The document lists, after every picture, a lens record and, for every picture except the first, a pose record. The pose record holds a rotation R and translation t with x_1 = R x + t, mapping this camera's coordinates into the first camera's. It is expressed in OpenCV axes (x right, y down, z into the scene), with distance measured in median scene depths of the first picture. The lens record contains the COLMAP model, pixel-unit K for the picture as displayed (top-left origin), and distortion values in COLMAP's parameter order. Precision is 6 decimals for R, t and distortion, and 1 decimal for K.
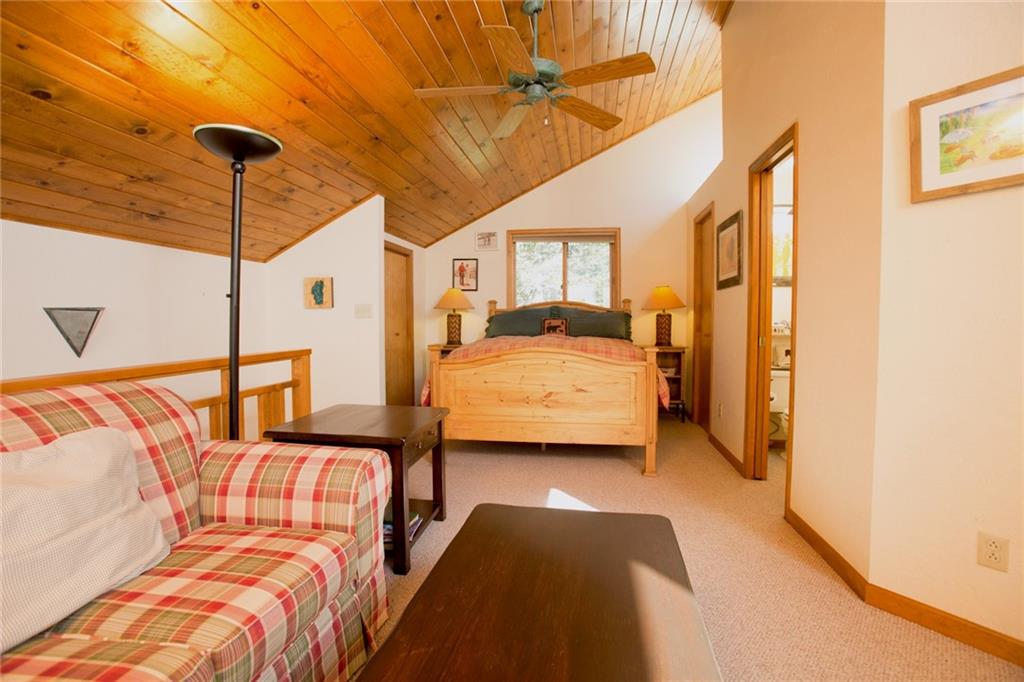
lens RADIAL K [[466.9, 0, 514.0], [0, 466.9, 338.8], [0, 0, 1]] dist [-0.047468, 0.006498]
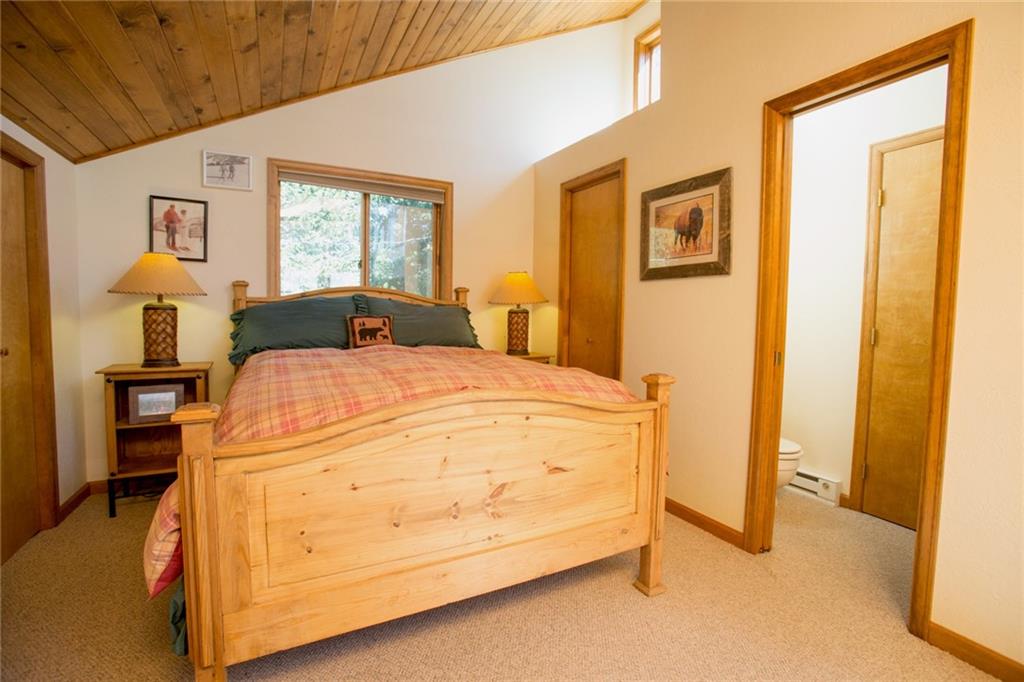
lens RADIAL K [[466.9, 0, 502.5], [0, 466.9, 336.8], [0, 0, 1]] dist [-0.047468, 0.006498]
pose [[0.807365, -0.023578, 0.589581, -0.120529], [0.011251, 0.999635, 0.024570, -0.027614], [-0.589945, -0.013203, 0.807335, 0.396044]]
